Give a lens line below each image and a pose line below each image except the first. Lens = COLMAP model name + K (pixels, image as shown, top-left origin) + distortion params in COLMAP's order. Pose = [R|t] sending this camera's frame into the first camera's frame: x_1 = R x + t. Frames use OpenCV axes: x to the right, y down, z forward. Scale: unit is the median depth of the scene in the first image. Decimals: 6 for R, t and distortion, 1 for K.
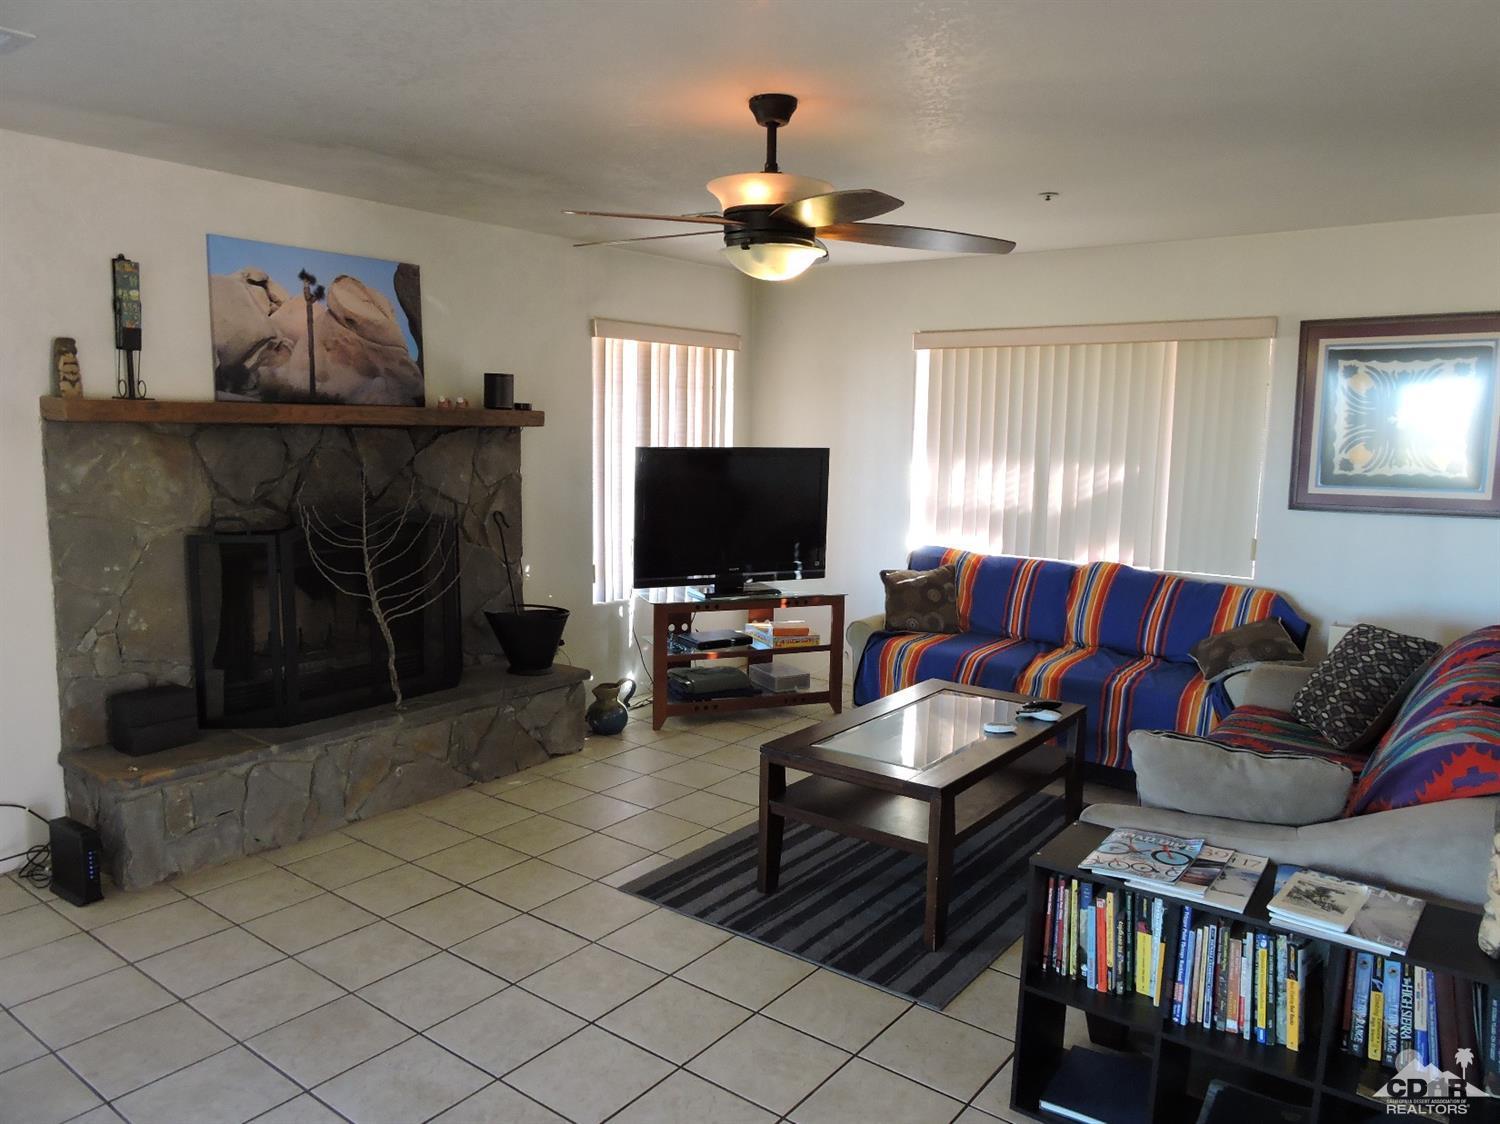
lens RADIAL K [[1067.8, 0, 752.7], [0, 1067.8, 567.4], [0, 0, 1]] dist [0.000688, -0.004173]
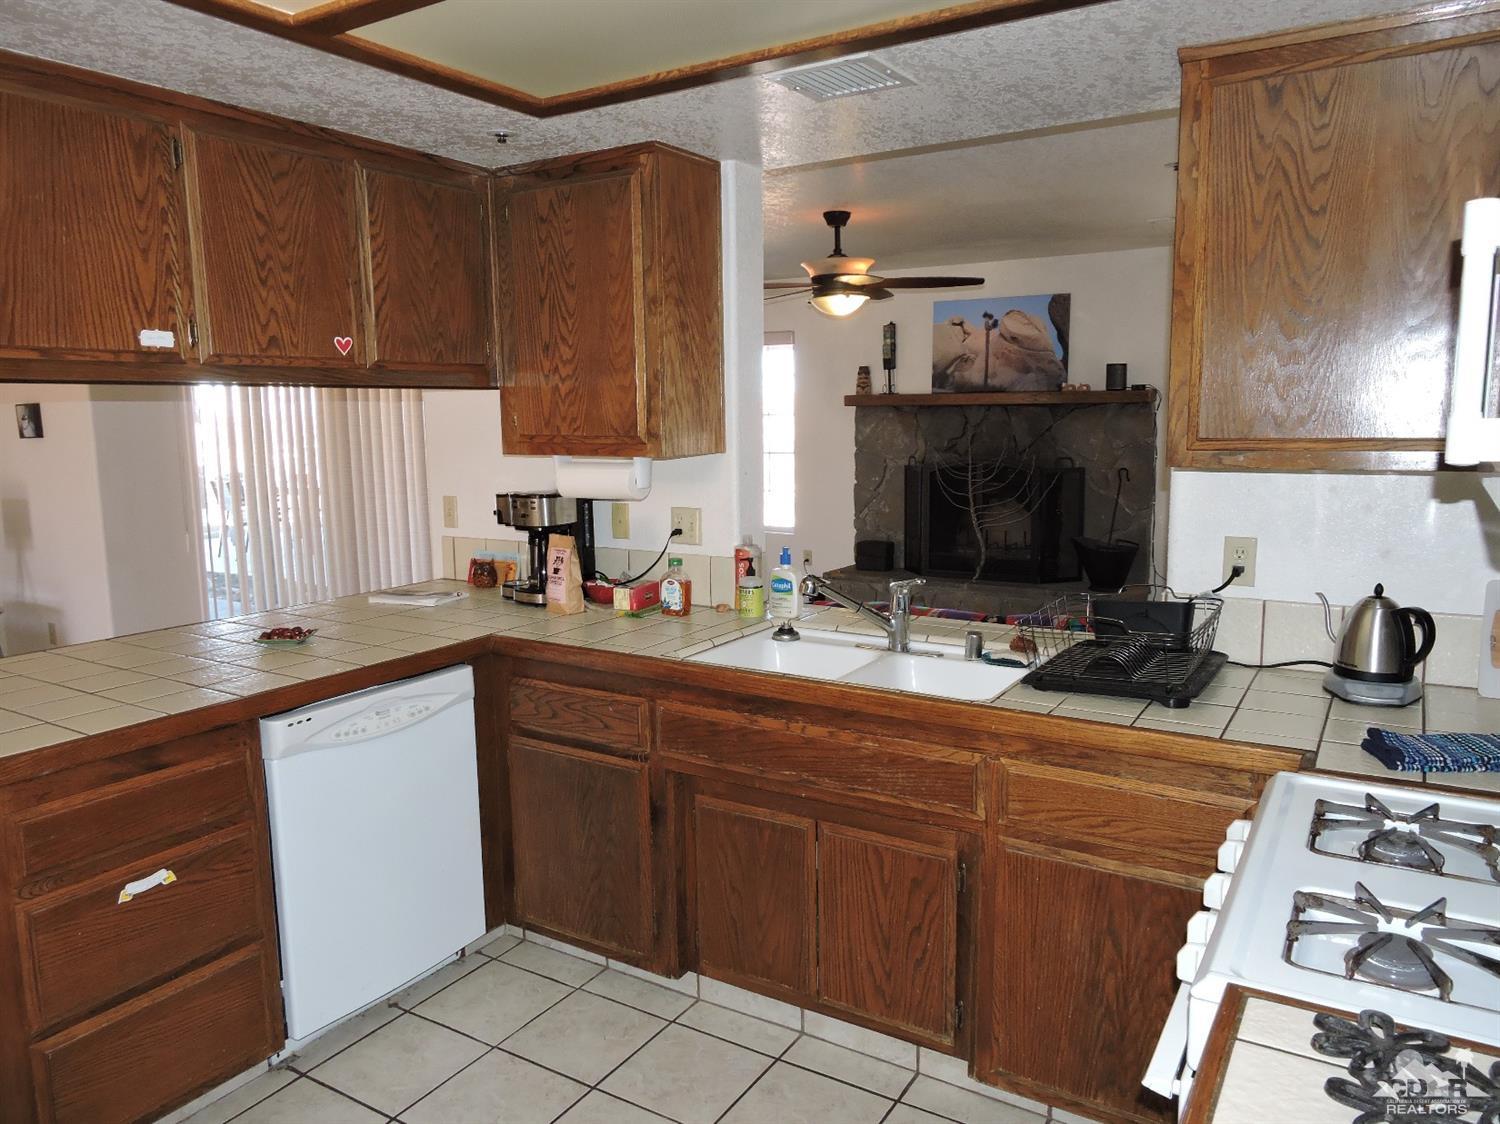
lens RADIAL K [[1067.8, 0, 749.9], [0, 1067.8, 566.0], [0, 0, 1]] dist [0.000688, -0.004173]
pose [[0.097132, 0.128669, -0.986919, 1.231313], [-0.119485, 0.985944, 0.116782, -0.039066], [0.988073, 0.106579, 0.111140, 0.495470]]
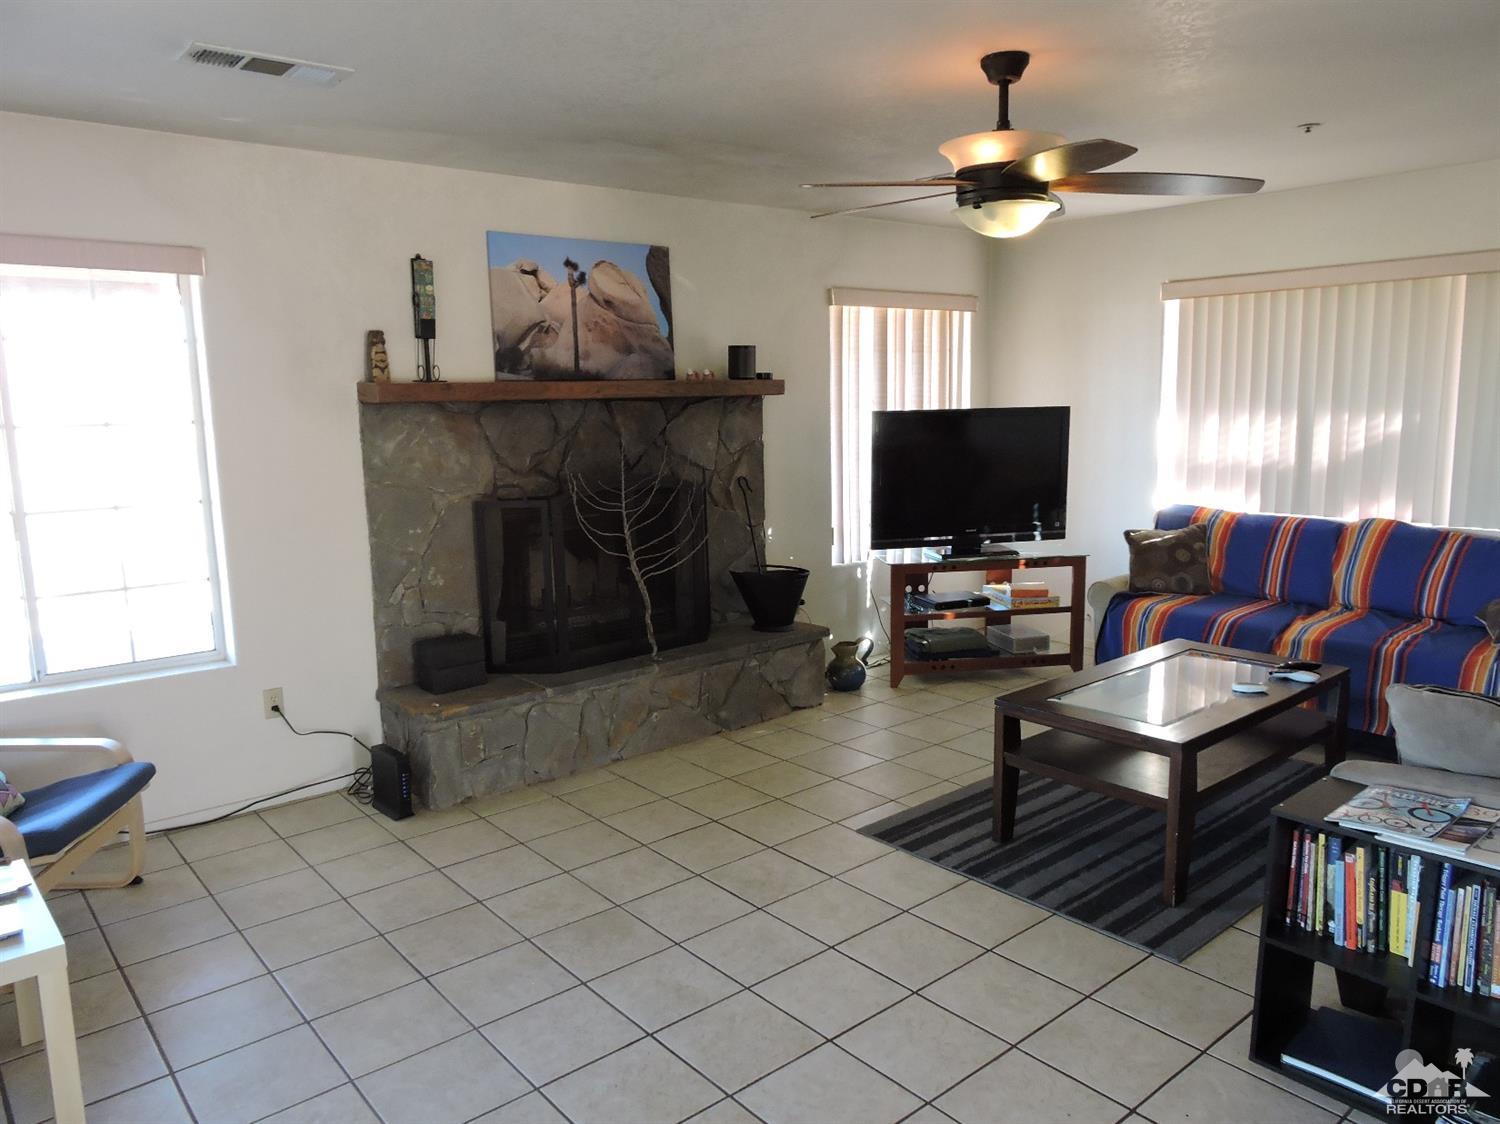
lens RADIAL K [[1067.8, 0, 752.2], [0, 1067.8, 564.8], [0, 0, 1]] dist [0.000688, -0.004173]
pose [[0.975015, -0.001848, -0.222130, 0.006373], [0.007443, 0.999676, 0.024353, 0.010667], [0.222013, -0.025398, 0.974713, -0.033791]]
